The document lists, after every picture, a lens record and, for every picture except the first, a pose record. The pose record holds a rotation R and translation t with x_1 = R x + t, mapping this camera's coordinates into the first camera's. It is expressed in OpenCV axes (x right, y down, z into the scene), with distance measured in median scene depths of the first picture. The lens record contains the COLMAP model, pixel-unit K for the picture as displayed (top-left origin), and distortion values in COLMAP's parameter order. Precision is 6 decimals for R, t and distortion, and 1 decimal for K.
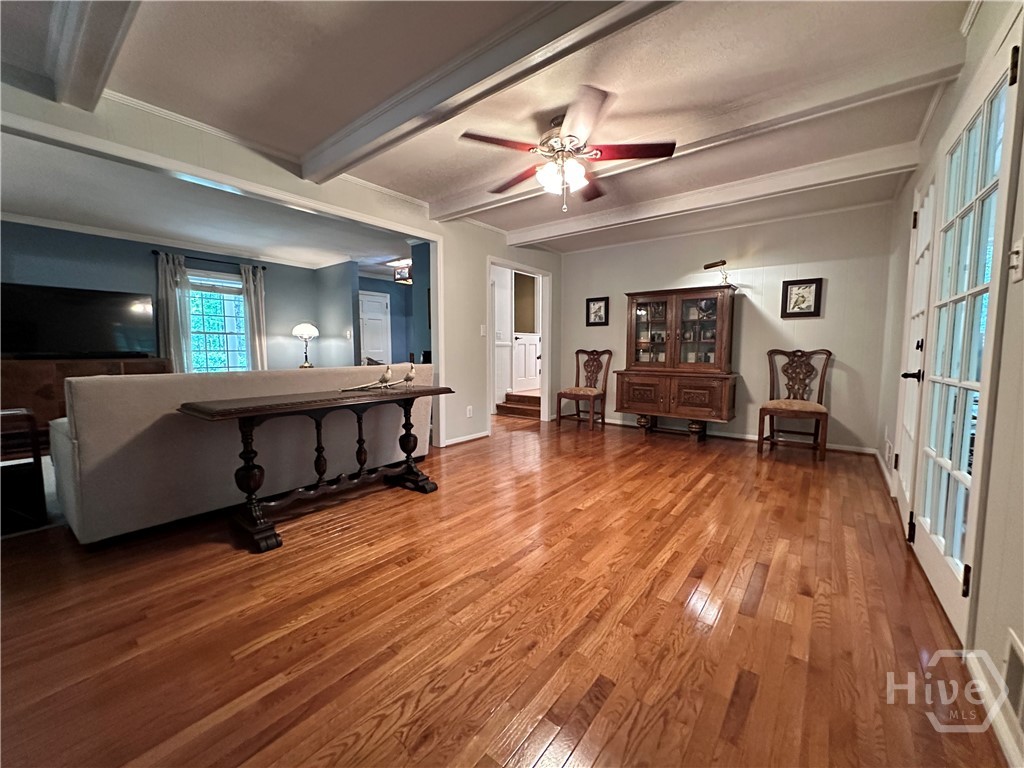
lens RADIAL K [[407.7, 0, 511.9], [0, 407.7, 384.3], [0, 0, 1]] dist [-0.001413, -0.000487]
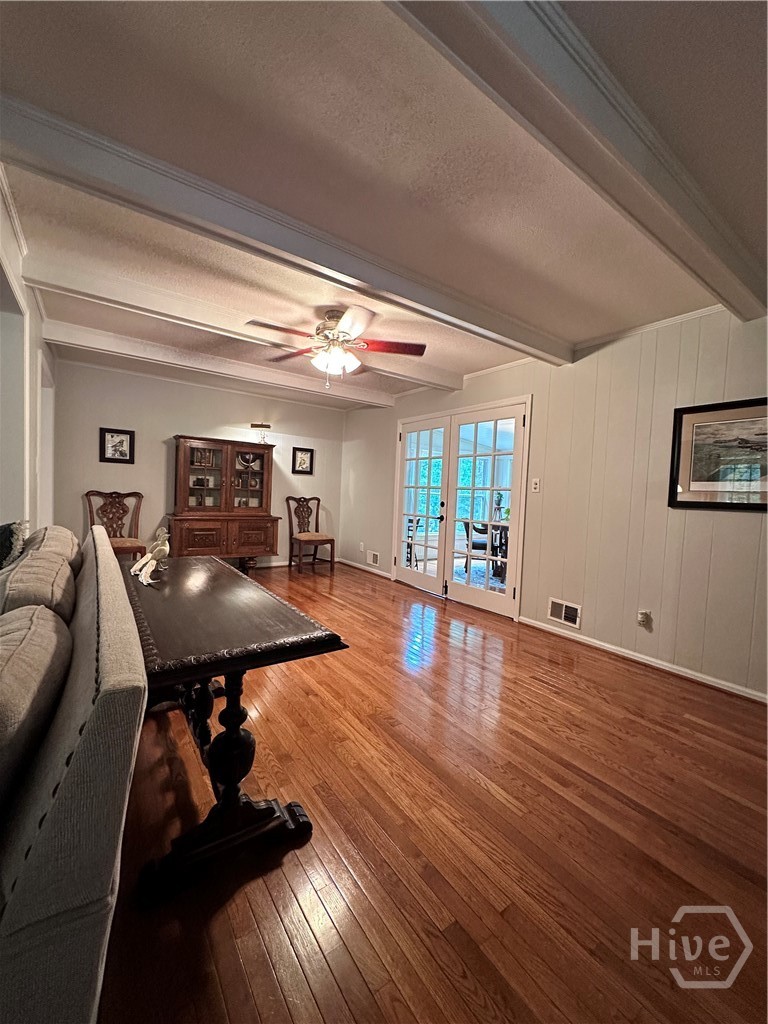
lens RADIAL K [[407.7, 0, 384.6], [0, 407.7, 509.0], [0, 0, 1]] dist [-0.001413, -0.000487]
pose [[0.284472, -0.028045, 0.958274, -0.571995], [0.038014, 0.999116, 0.017955, -0.057182], [-0.957930, 0.031320, 0.285286, 0.320724]]
